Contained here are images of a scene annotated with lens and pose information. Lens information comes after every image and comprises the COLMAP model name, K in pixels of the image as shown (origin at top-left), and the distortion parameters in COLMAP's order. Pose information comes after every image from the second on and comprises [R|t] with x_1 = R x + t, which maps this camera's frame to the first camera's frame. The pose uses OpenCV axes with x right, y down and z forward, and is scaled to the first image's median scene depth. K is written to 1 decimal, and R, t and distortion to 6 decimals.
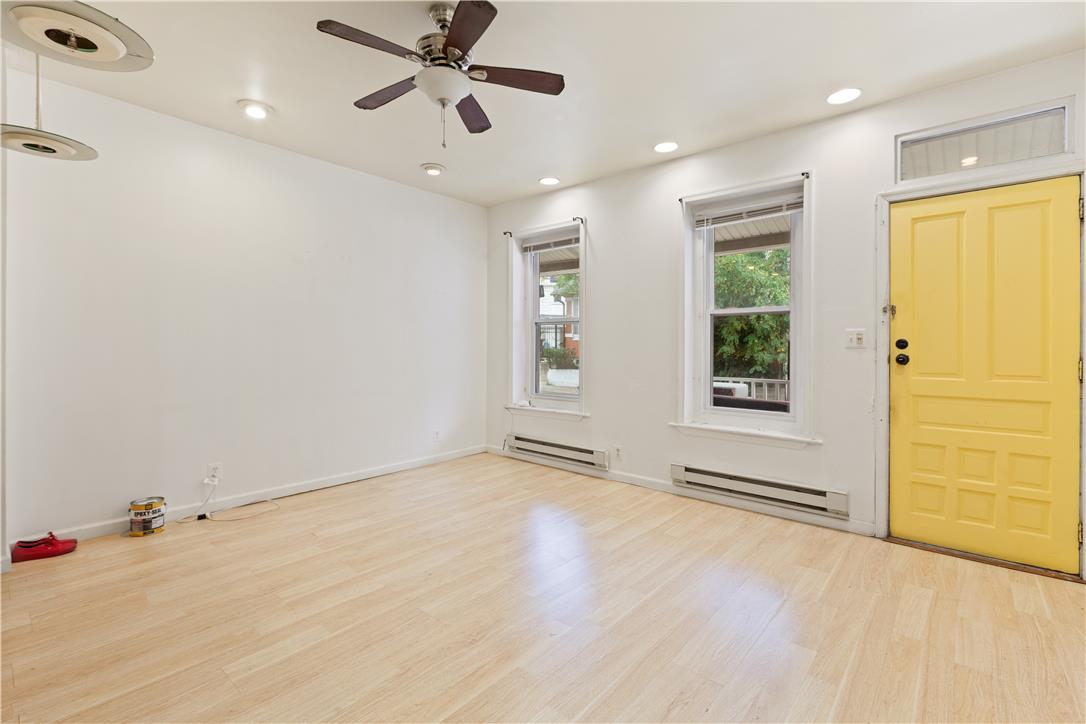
lens RADIAL K [[486.1, 0, 544.9], [0, 486.1, 356.0], [0, 0, 1]] dist [-0.000963, -0.000436]
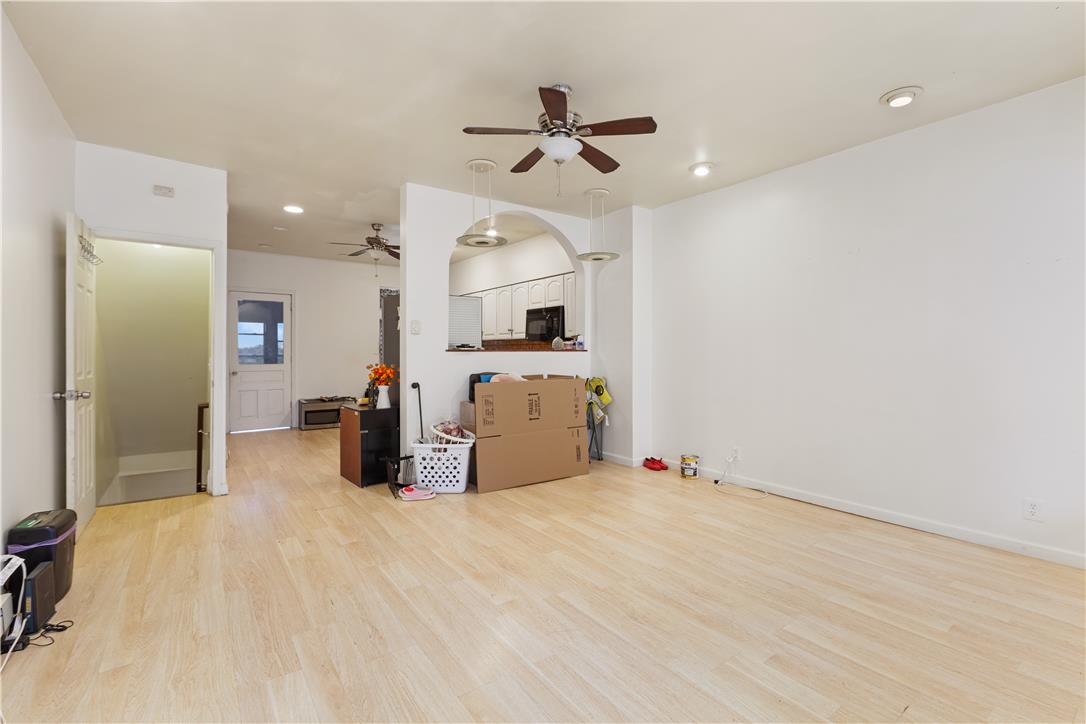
lens RADIAL K [[486.1, 0, 544.7], [0, 486.1, 356.7], [0, 0, 1]] dist [-0.000963, -0.000436]
pose [[-0.224701, 0.004975, -0.974415, 0.836925], [-0.025857, 0.999604, 0.011066, -0.015253], [0.974085, 0.027682, -0.224483, 1.014044]]
